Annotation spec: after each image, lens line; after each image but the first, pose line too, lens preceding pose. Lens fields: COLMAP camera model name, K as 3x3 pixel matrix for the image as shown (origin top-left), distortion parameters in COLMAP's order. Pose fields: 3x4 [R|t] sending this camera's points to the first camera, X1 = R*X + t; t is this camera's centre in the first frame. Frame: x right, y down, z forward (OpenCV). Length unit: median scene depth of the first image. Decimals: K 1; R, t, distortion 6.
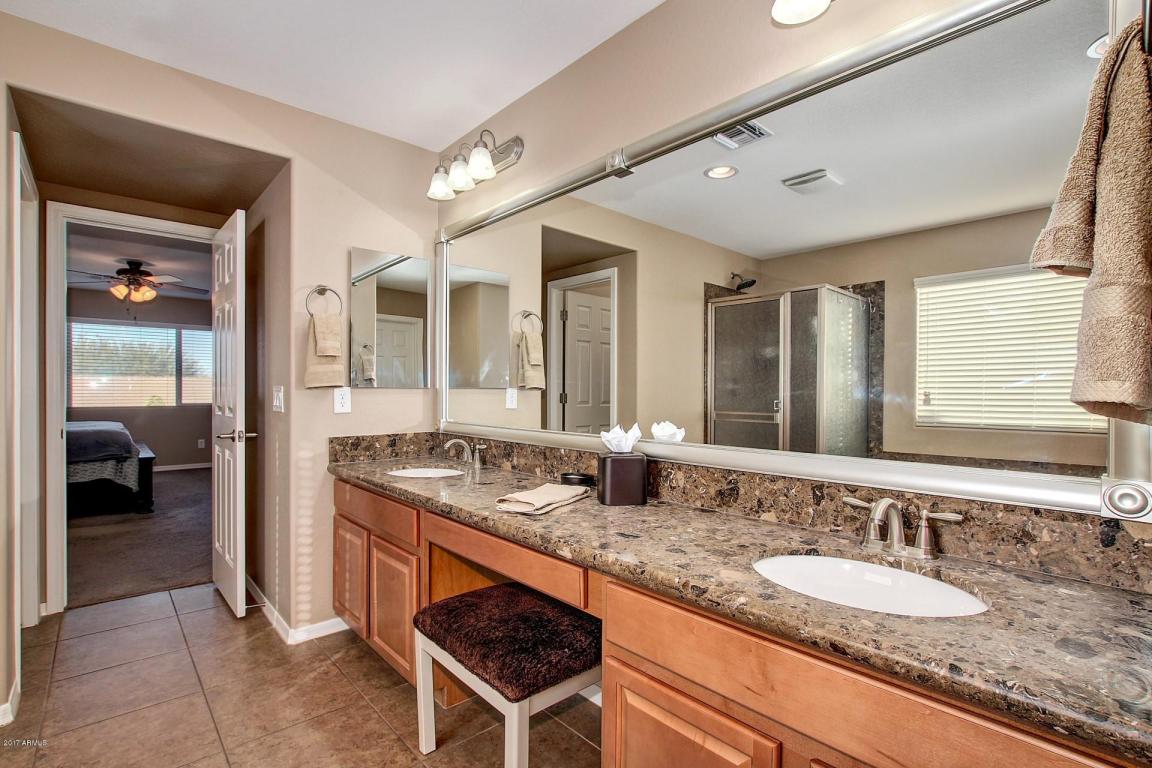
lens RADIAL K [[533.9, 0, 575.8], [0, 533.9, 392.9], [0, 0, 1]] dist [-0.028274, 0.001571]
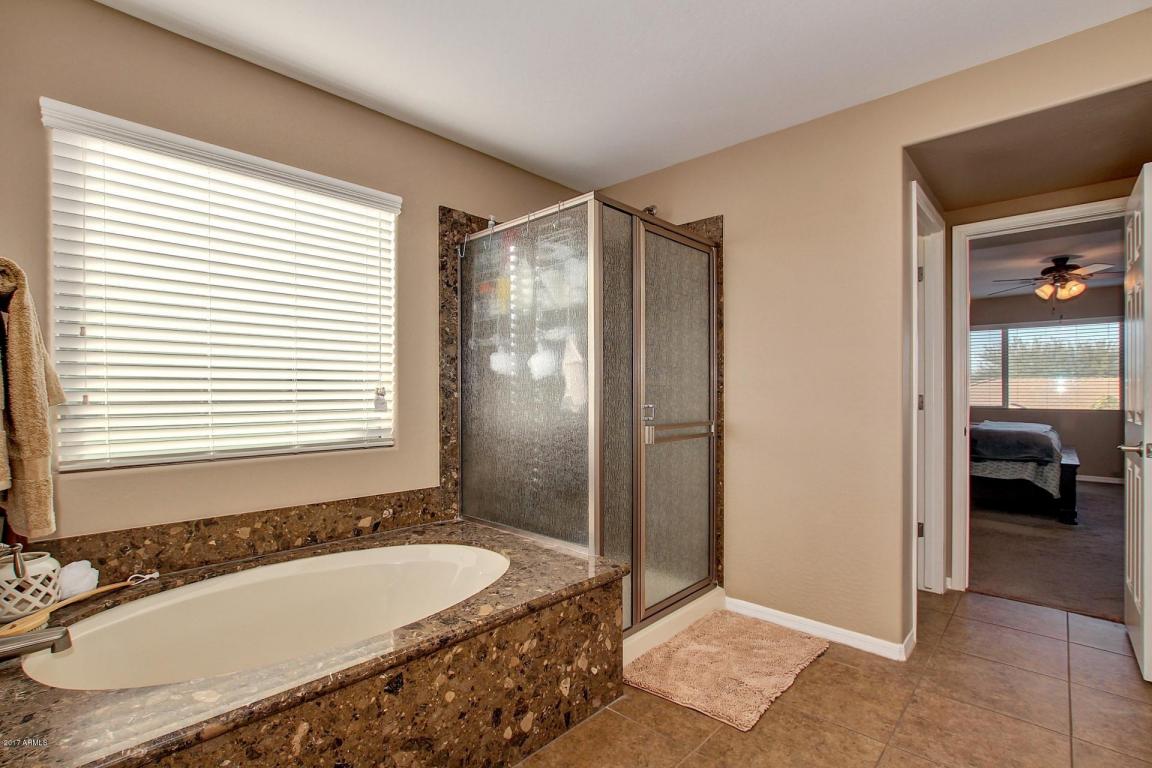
lens RADIAL K [[533.9, 0, 575.8], [0, 533.9, 392.9], [0, 0, 1]] dist [-0.028274, 0.001571]
pose [[0.059435, -0.000124, -0.998232, 0.070877], [-0.004101, 0.999992, -0.000368, -0.000052], [0.998224, 0.004116, 0.059434, 0.084515]]
